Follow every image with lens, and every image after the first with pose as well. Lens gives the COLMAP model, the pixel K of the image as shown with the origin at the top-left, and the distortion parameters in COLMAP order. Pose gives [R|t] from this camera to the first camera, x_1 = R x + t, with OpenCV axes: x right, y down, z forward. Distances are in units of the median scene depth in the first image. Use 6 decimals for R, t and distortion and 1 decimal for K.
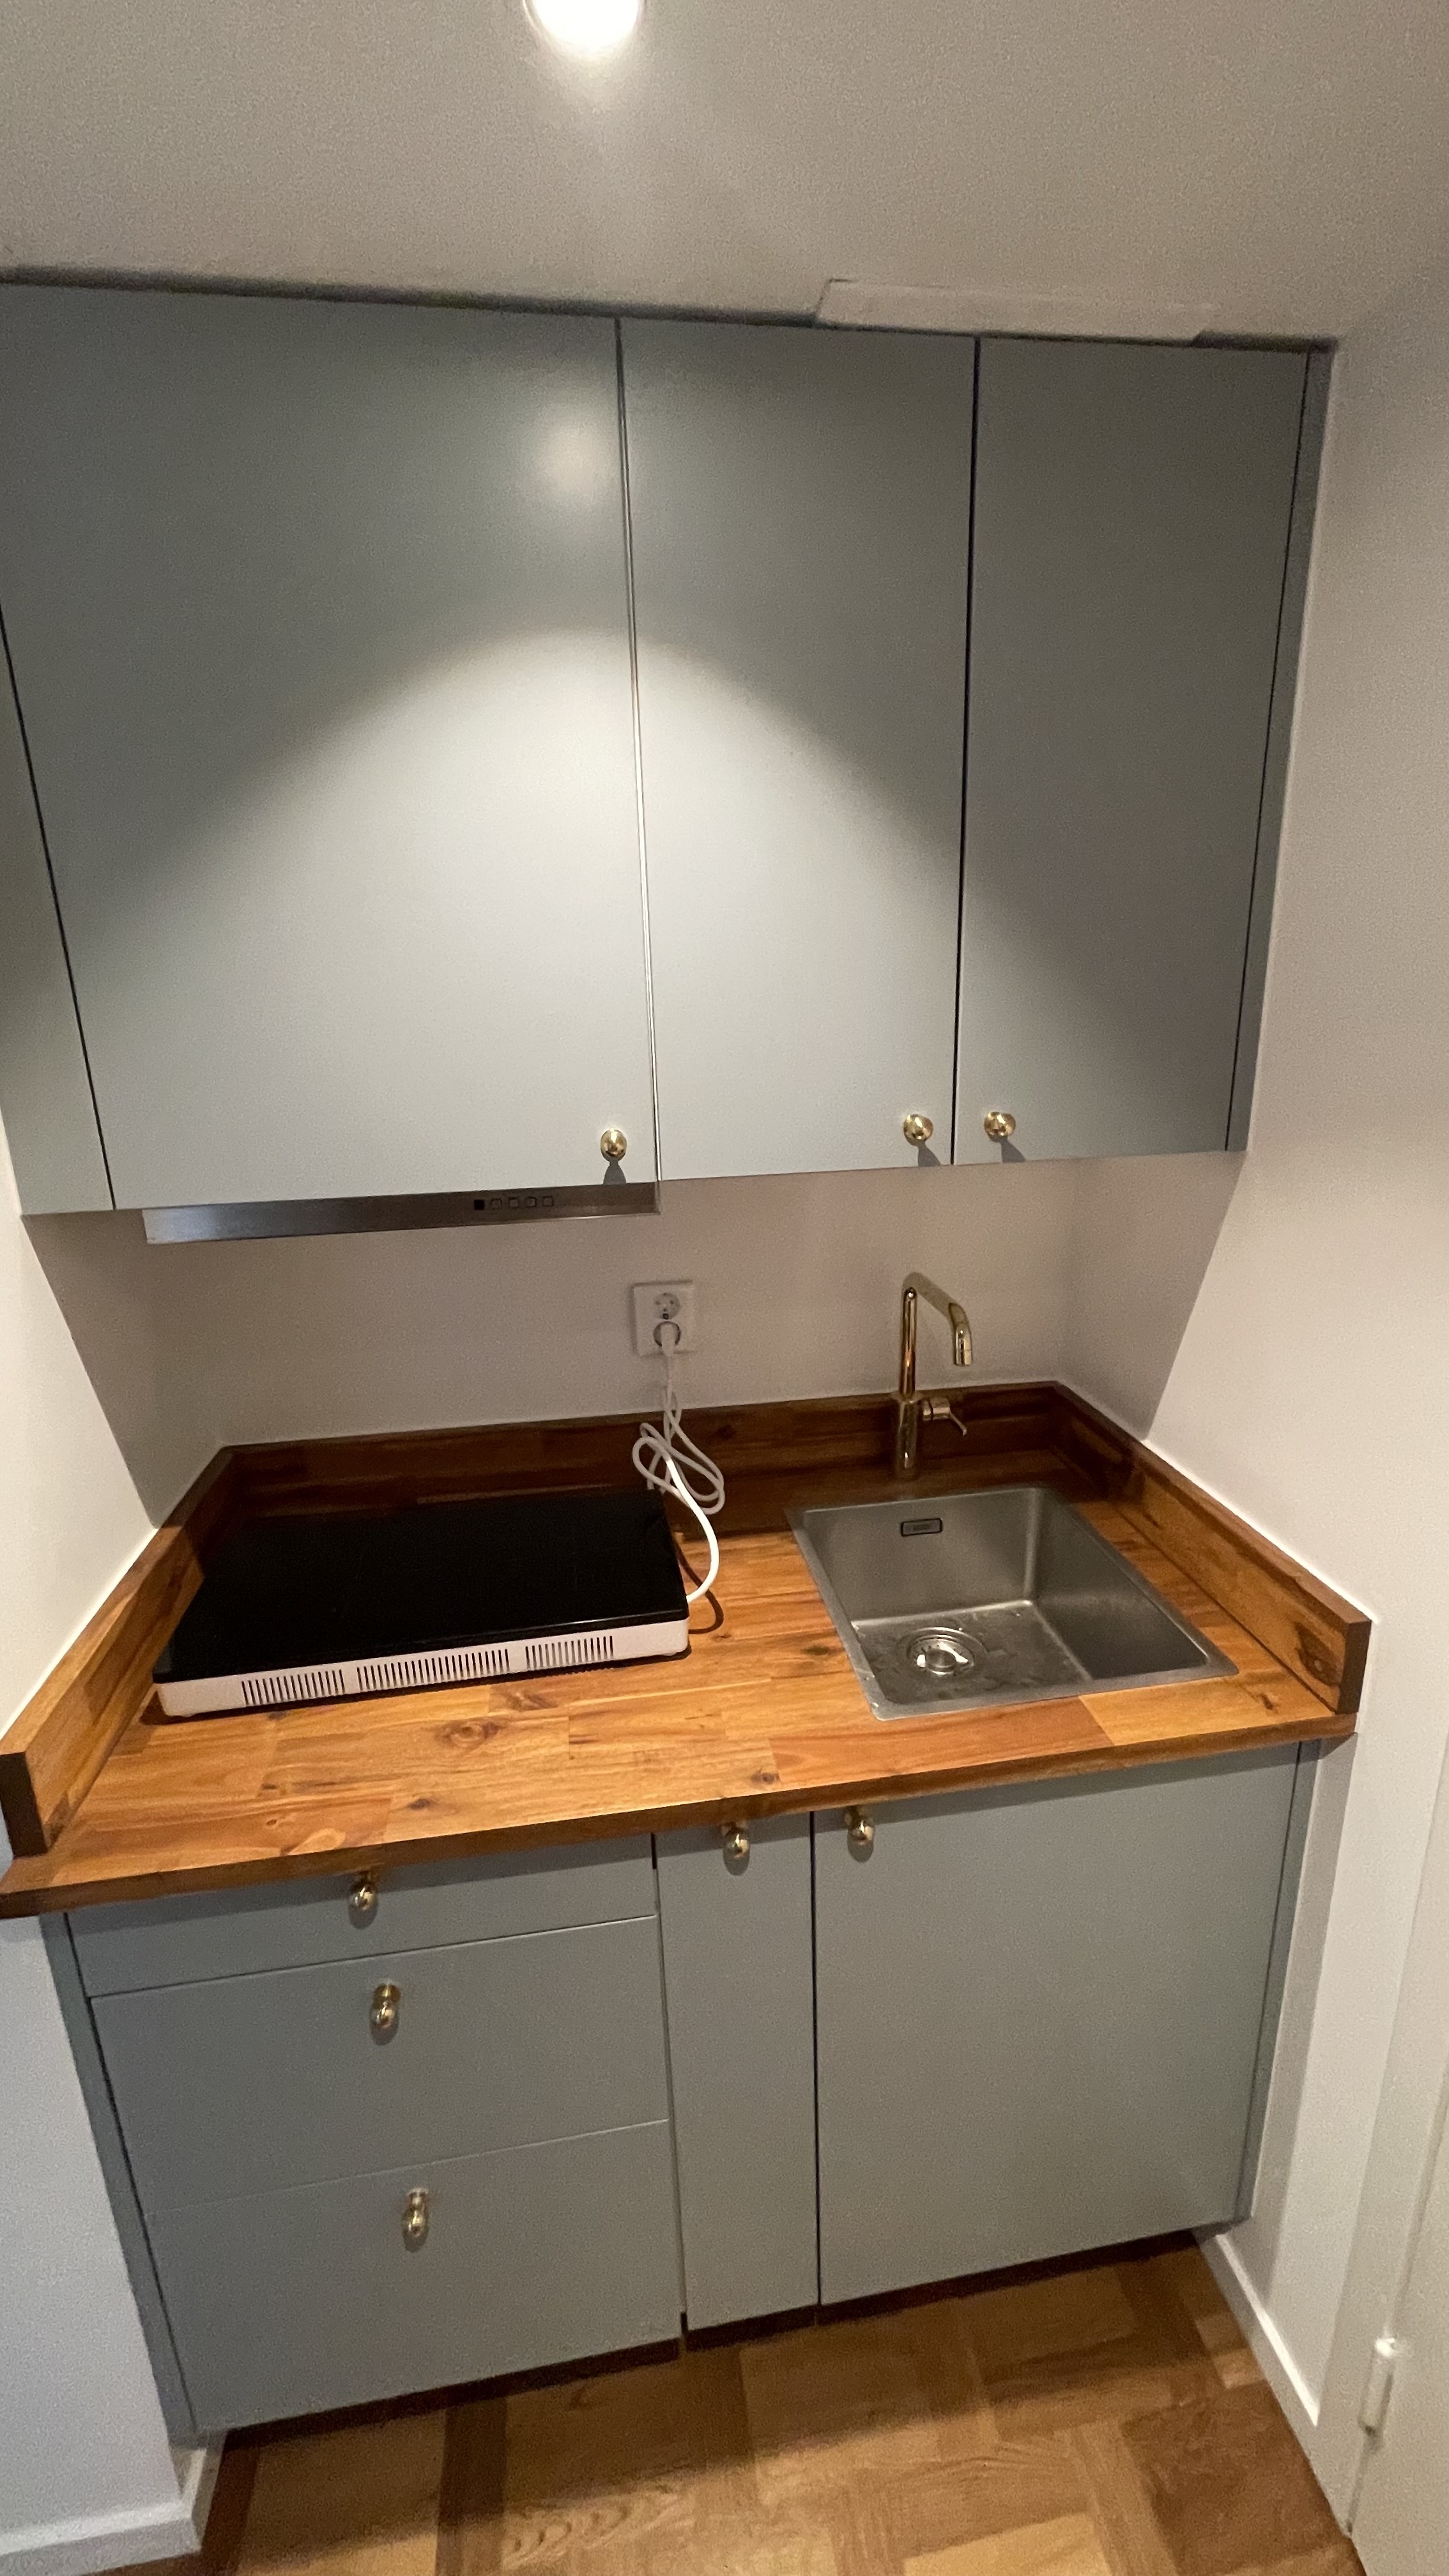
lens RADIAL K [[1040.3, 0, 735.1], [0, 1040.3, 1294.2], [0, 0, 1]] dist [-0.003851, 0.000119]
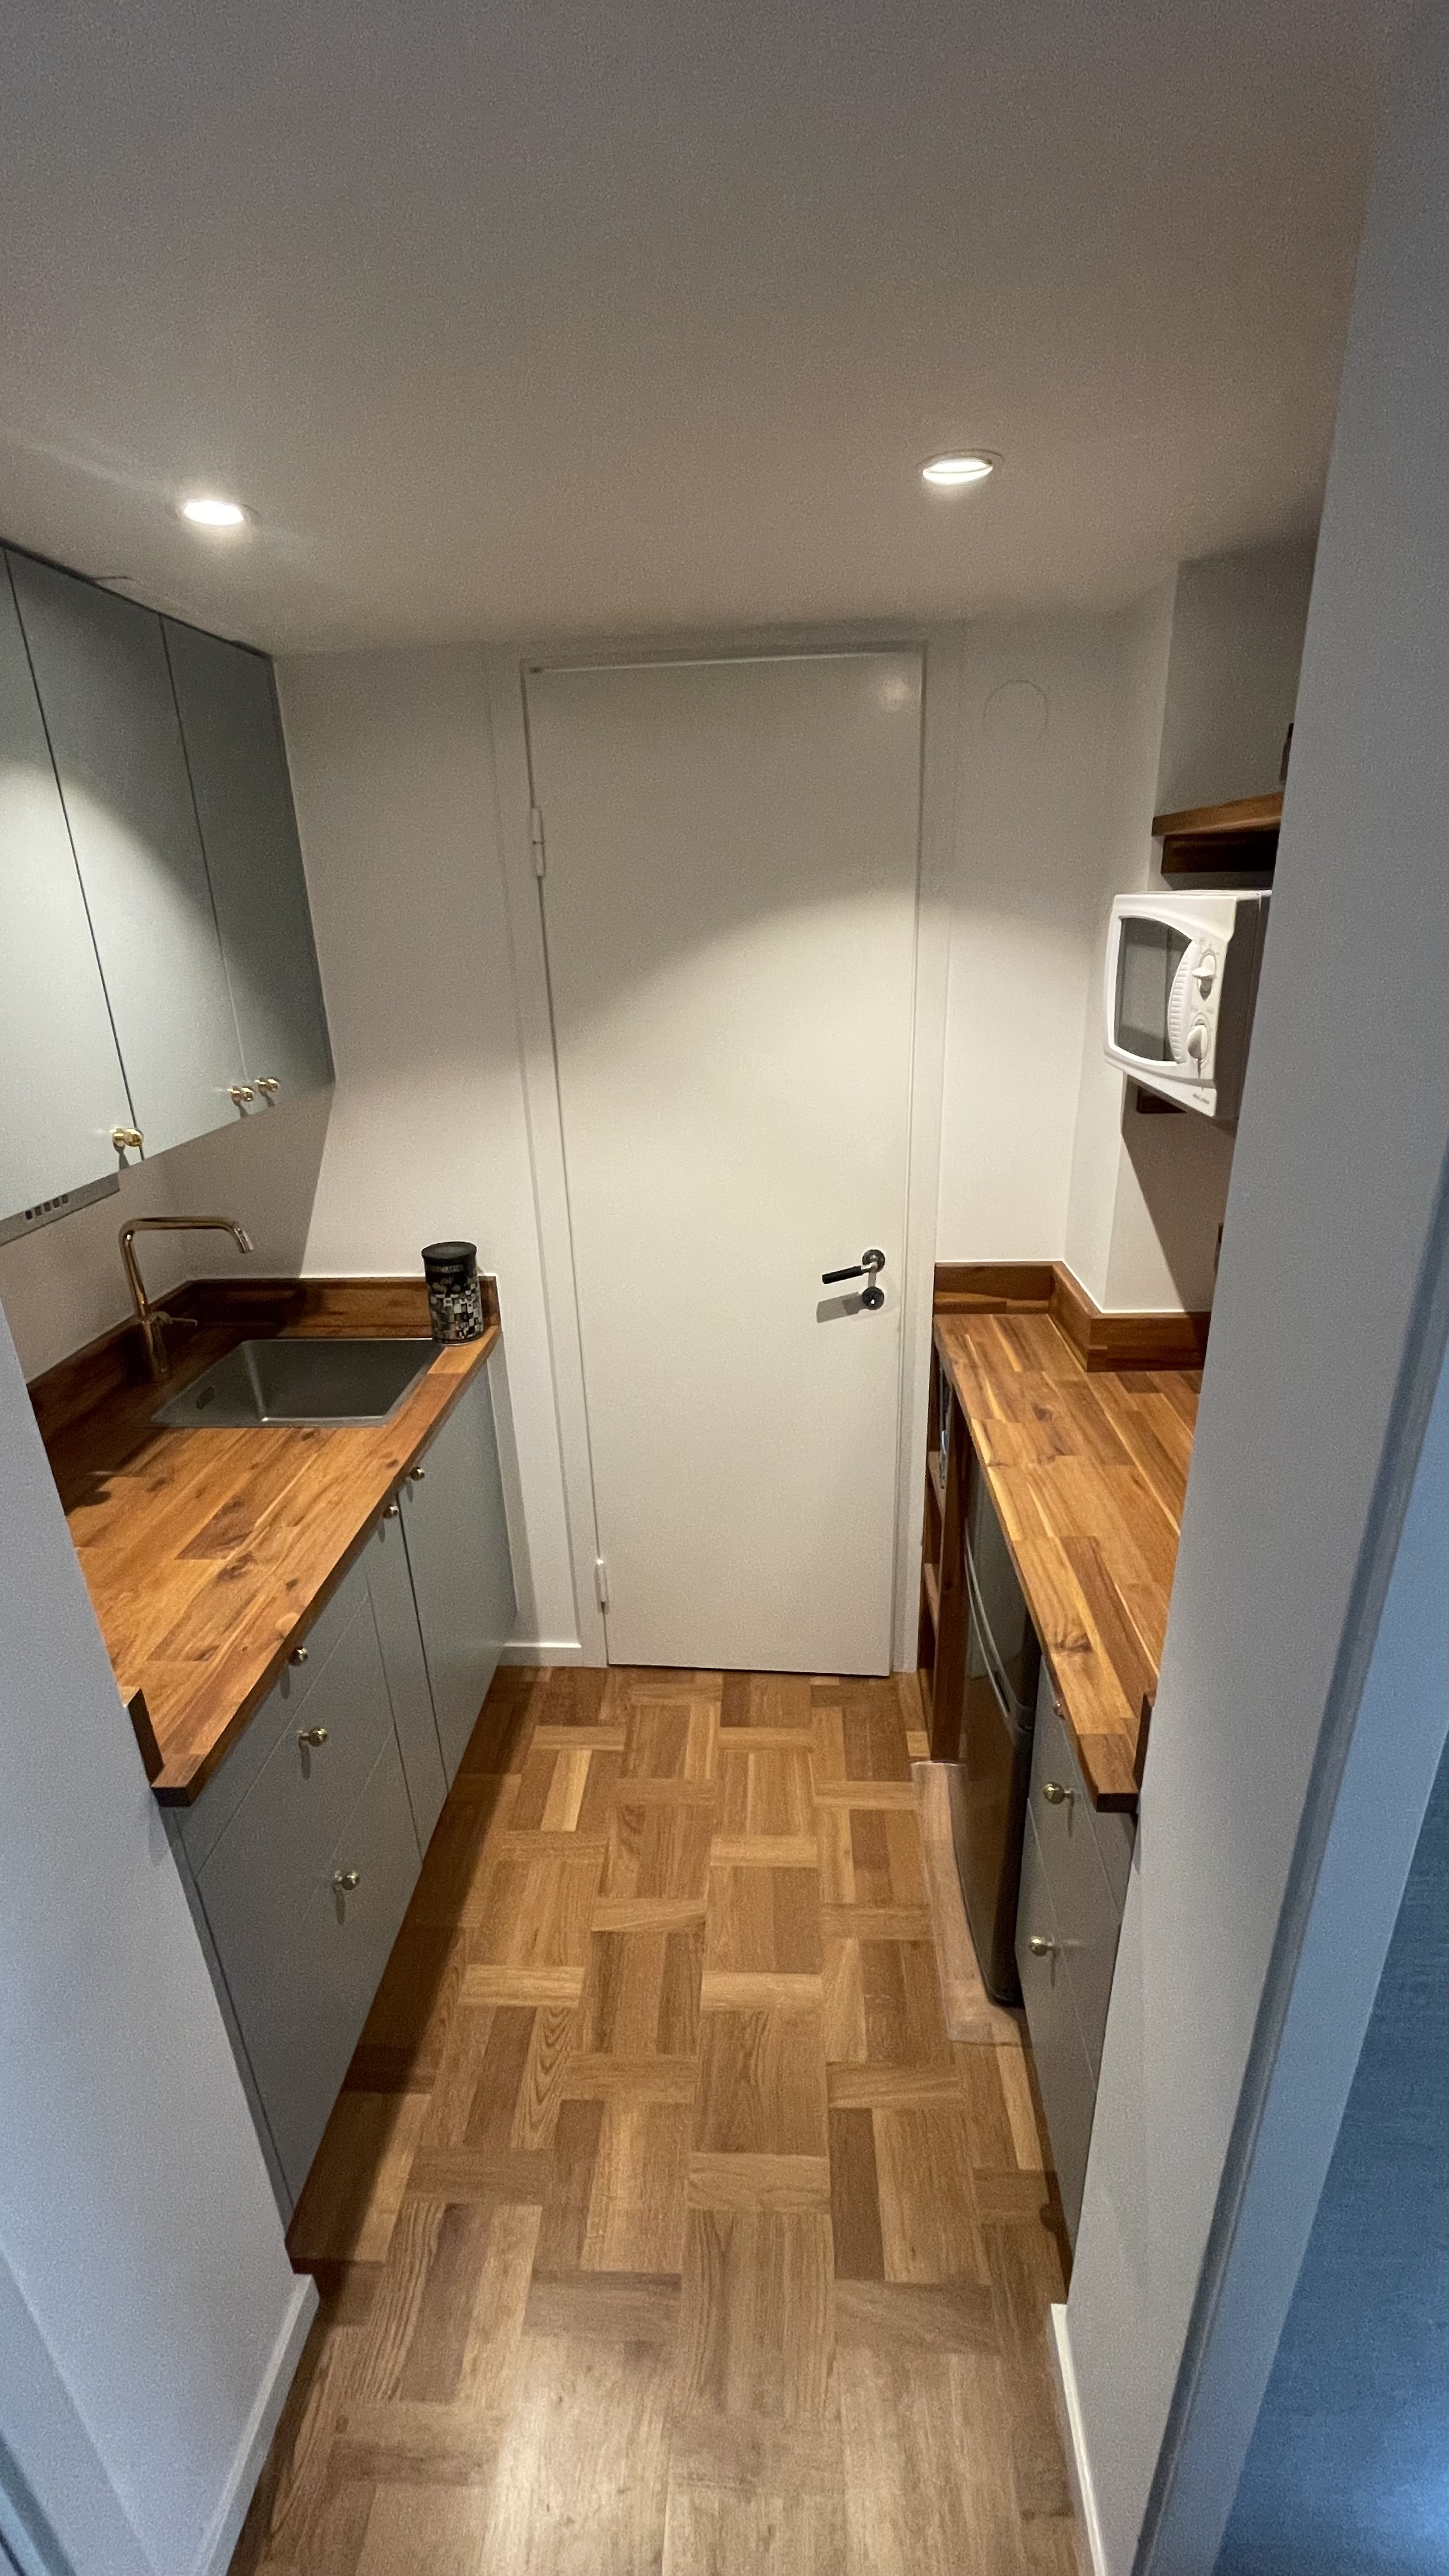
lens RADIAL K [[1017.2, 0, 732.6], [0, 1017.2, 1287.8], [0, 0, 1]] dist [-0.000260, 0.000063]
pose [[0.203614, -0.327777, 0.922553, -1.103675], [0.288972, 0.920433, 0.263246, -0.074773], [-0.935434, 0.212991, 0.282132, -0.064279]]
